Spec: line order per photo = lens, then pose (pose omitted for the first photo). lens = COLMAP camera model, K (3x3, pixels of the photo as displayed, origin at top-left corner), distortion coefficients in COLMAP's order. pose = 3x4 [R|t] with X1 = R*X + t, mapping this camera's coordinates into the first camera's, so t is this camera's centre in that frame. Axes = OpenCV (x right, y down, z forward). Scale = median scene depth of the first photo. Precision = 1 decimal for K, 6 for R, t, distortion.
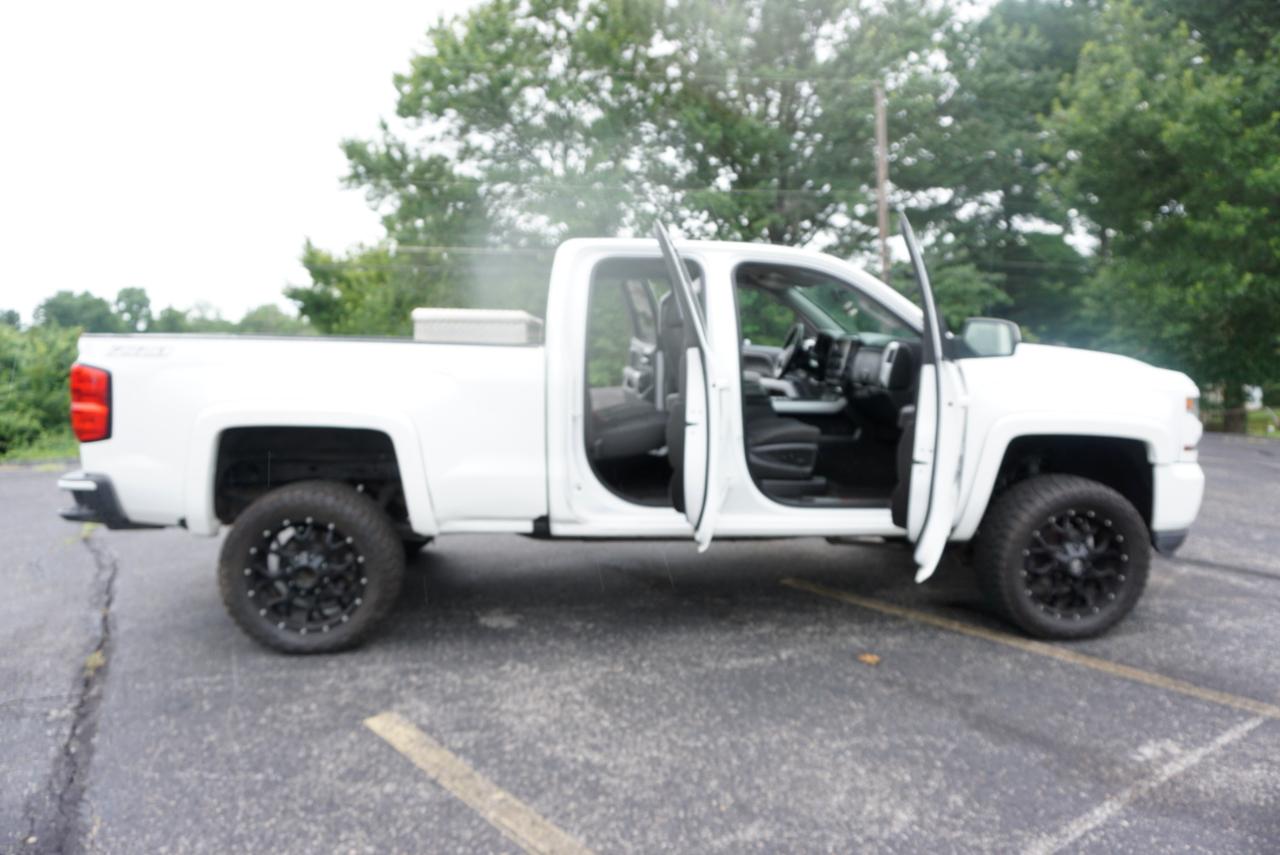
lens RADIAL K [[856.5, 0, 643.3], [0, 856.5, 430.0], [0, 0, 1]] dist [-0.042698, 0.034905]
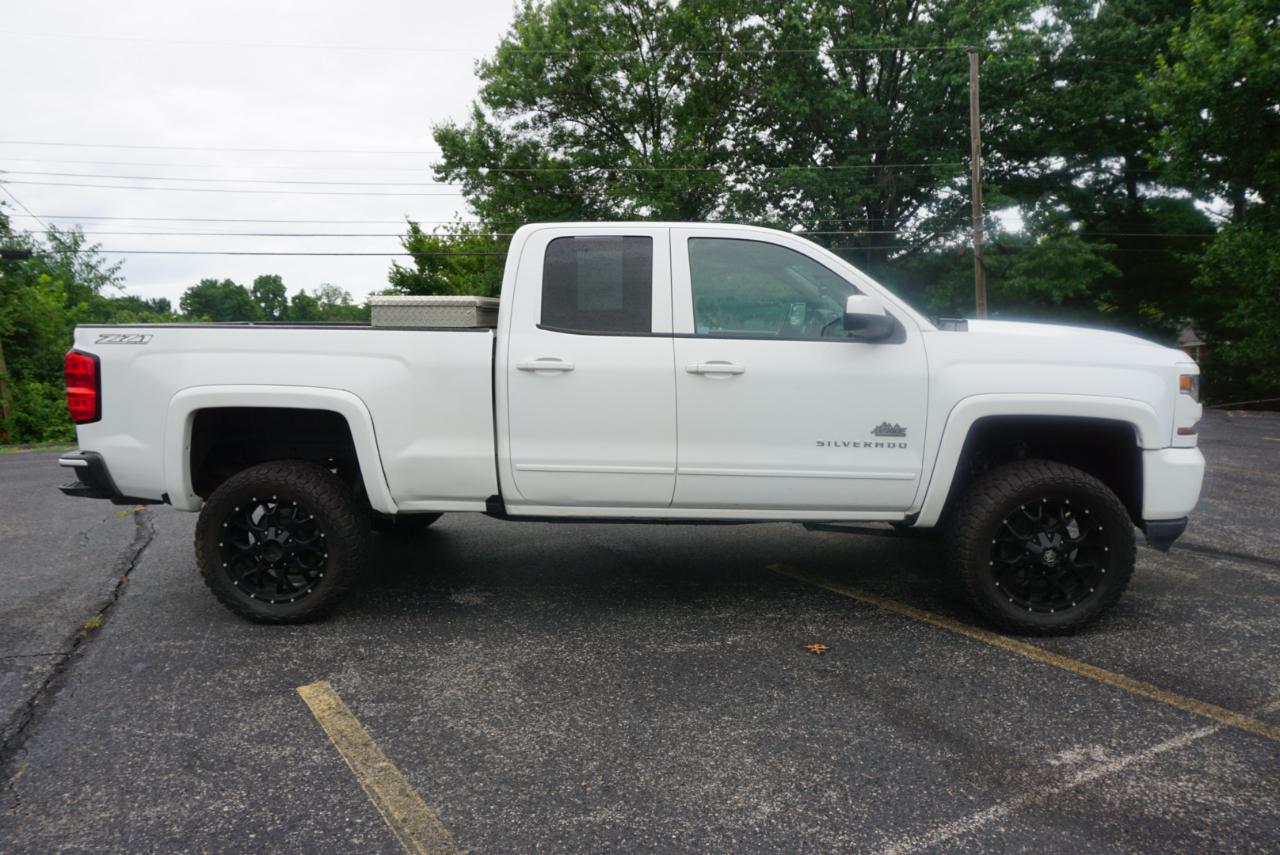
lens RADIAL K [[857.3, 0, 640.0], [0, 857.3, 427.5], [0, 0, 1]] dist [-0.055583, 0.040274]
pose [[0.991299, 0.002256, -0.131612, 0.188184], [0.000148, 0.999833, 0.018253, 0.000381], [0.131632, -0.018114, 0.991133, 0.016194]]
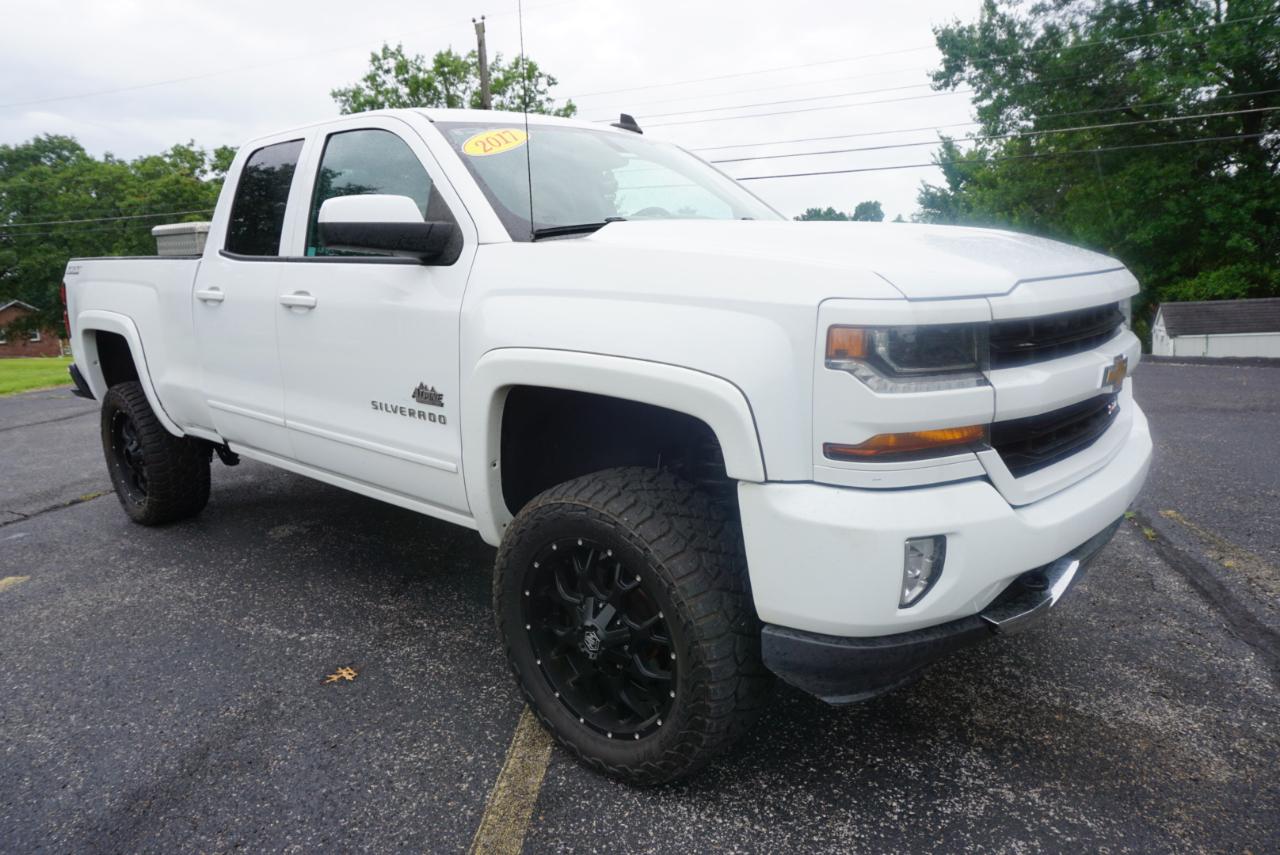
lens RADIAL K [[857.3, 0, 640.0], [0, 857.3, 427.5], [0, 0, 1]] dist [-0.055583, 0.040274]
pose [[0.693690, 0.109727, -0.711866, 1.035215], [-0.037212, 0.992468, 0.116717, -0.041766], [0.719311, -0.054476, 0.692548, 0.784410]]
